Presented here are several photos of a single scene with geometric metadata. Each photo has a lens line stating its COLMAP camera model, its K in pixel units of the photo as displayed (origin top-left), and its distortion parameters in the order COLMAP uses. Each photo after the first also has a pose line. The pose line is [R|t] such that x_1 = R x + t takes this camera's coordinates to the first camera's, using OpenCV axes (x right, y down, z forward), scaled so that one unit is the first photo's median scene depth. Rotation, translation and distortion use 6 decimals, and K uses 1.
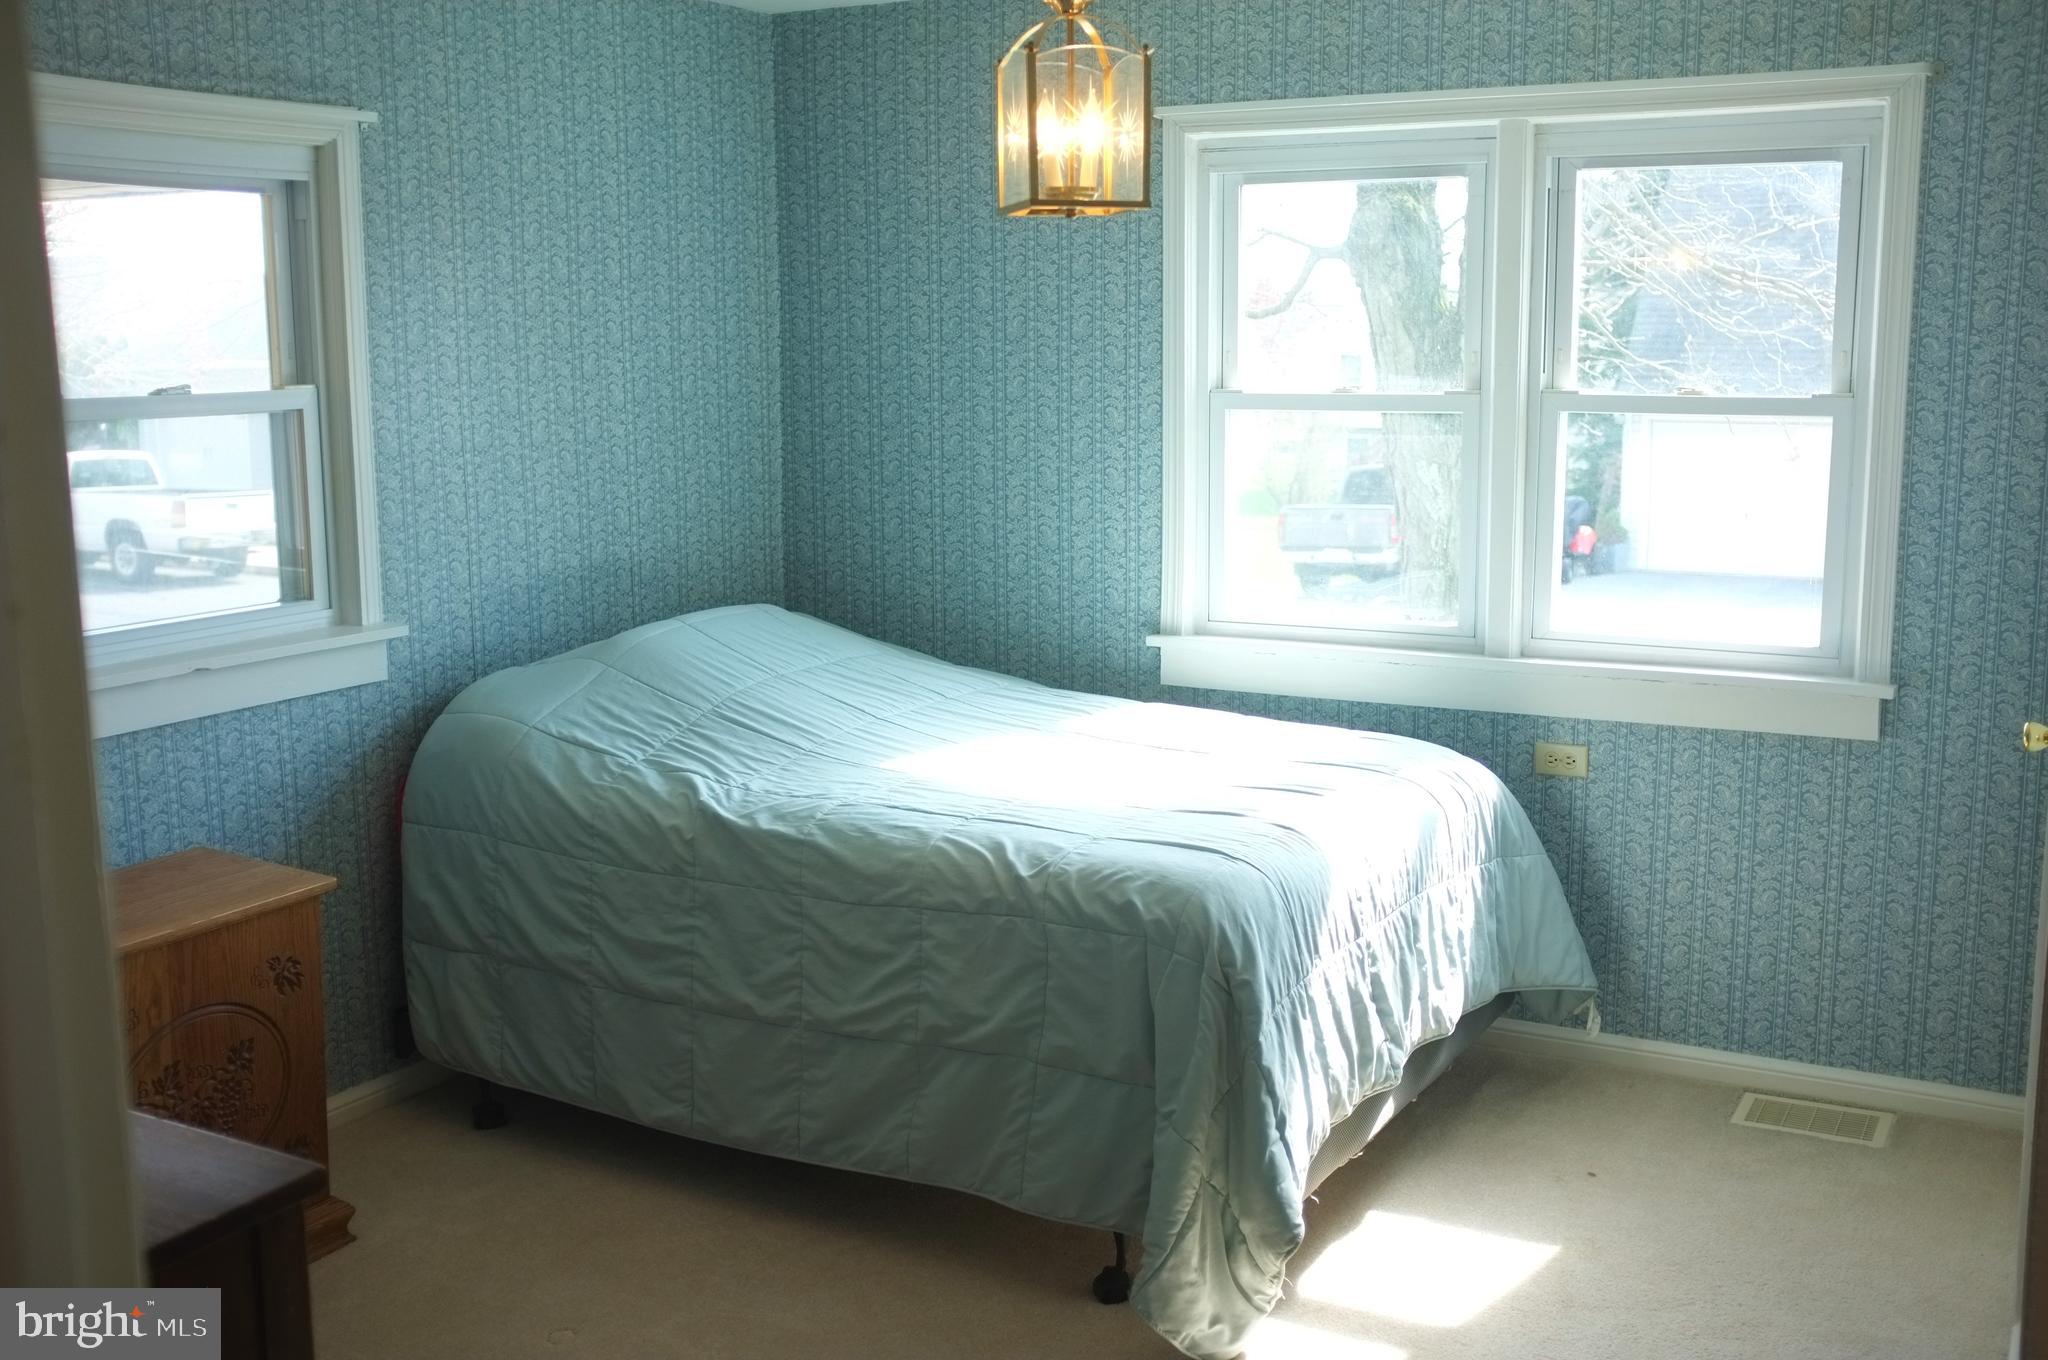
lens RADIAL K [[2025.5, 0, 1025.6], [0, 2025.5, 677.3], [0, 0, 1]] dist [-0.069709, 0.000000]
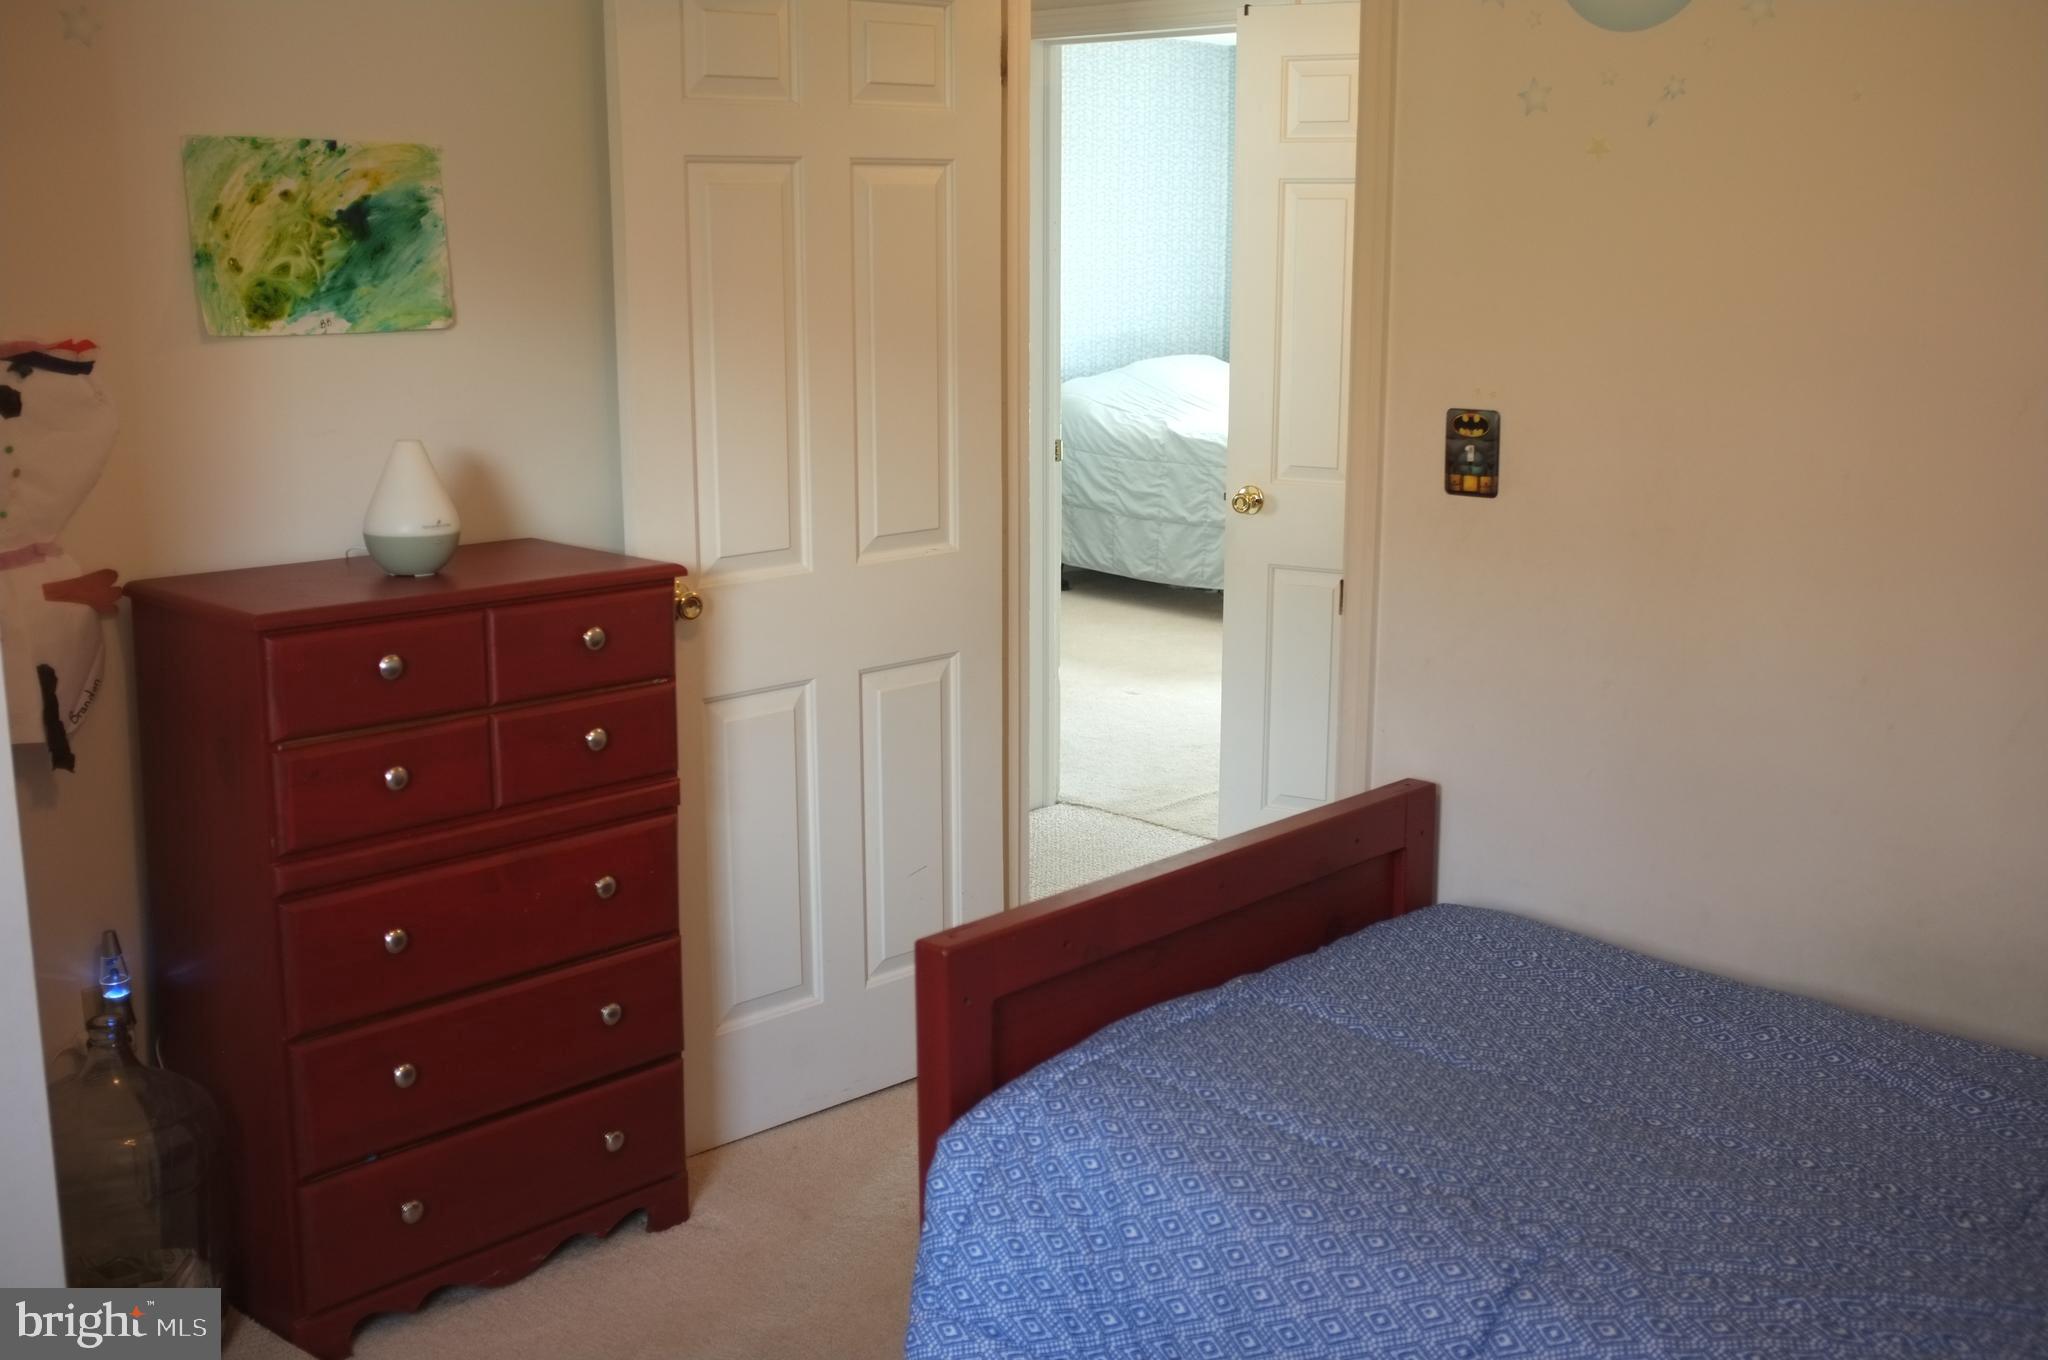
lens RADIAL K [[2025.5, 0, 1023.3], [0, 2025.5, 677.5], [0, 0, 1]] dist [-0.069709, 0.000000]
pose [[0.969575, 0.063962, -0.236291, 0.225128], [-0.051367, 0.996930, 0.059086, 0.209510], [0.239345, -0.045151, 0.969884, -1.194086]]
